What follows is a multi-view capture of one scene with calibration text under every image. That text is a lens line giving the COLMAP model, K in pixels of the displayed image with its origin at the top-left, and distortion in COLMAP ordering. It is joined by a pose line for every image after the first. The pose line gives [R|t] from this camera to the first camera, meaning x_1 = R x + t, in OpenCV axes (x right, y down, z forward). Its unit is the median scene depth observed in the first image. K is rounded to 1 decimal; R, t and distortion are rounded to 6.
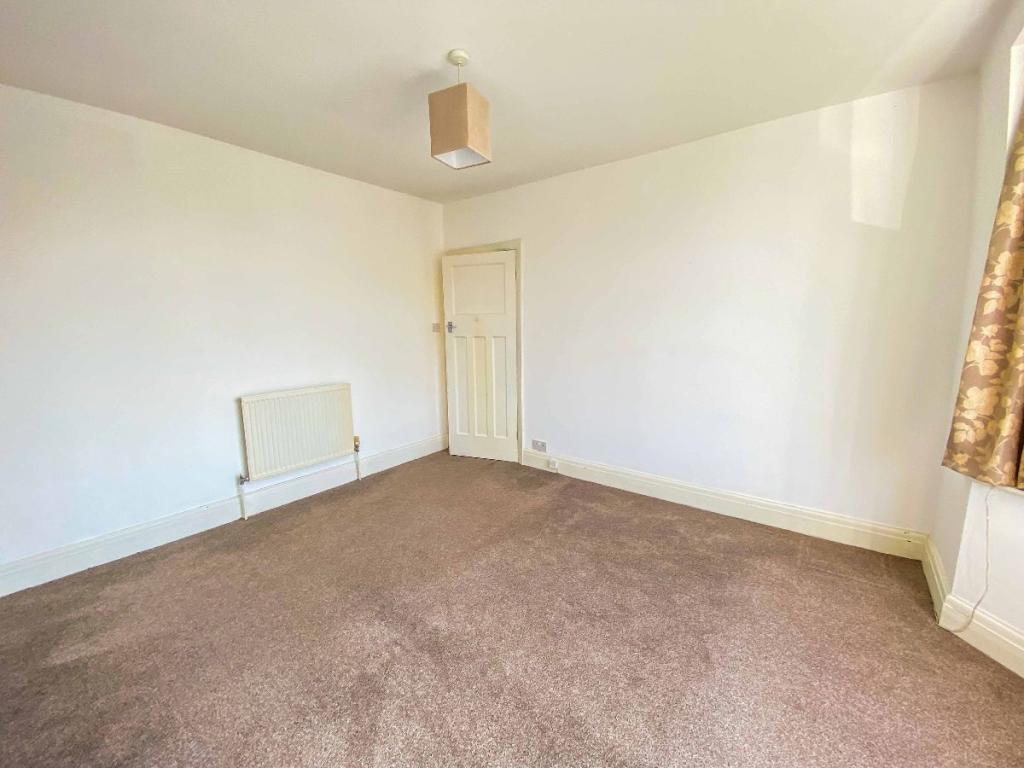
lens RADIAL K [[413.5, 0, 512.0], [0, 413.5, 384.0], [0, 0, 1]] dist [0.002108, -0.011859]
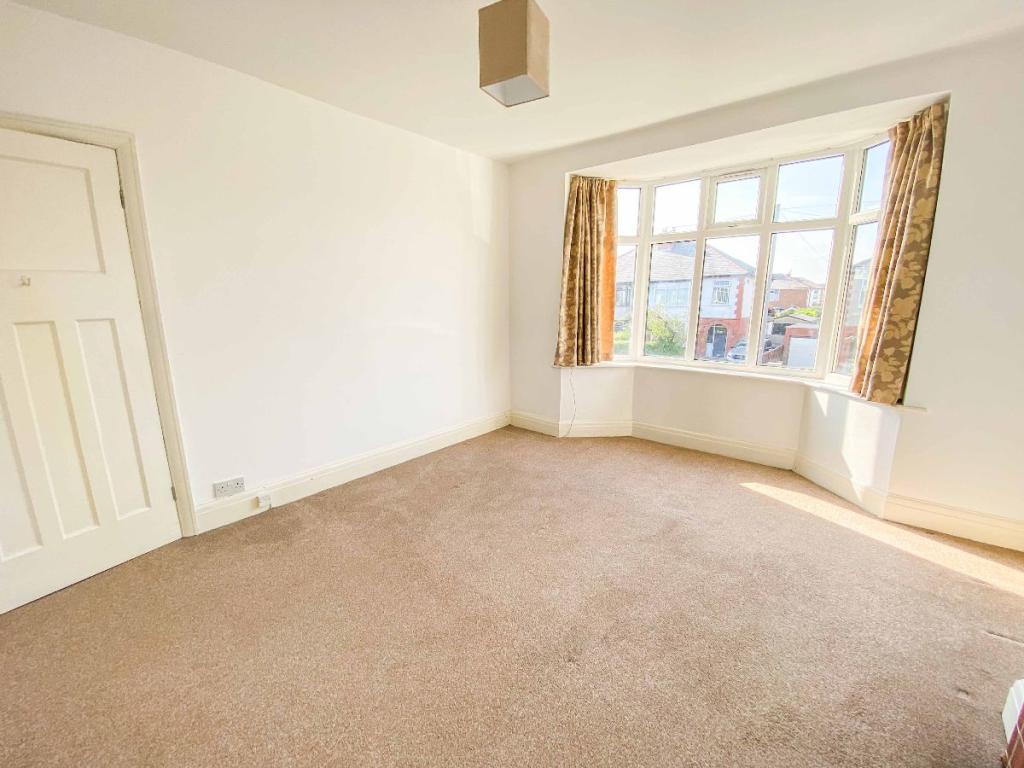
lens RADIAL K [[420.2, 0, 506.4], [0, 420.2, 368.4], [0, 0, 1]] dist [0.062996, -0.000121]
pose [[0.060344, -0.151160, 0.986666, -0.730701], [0.147205, 0.979007, 0.140983, -0.083988], [-0.987264, 0.136735, 0.081329, 0.668058]]
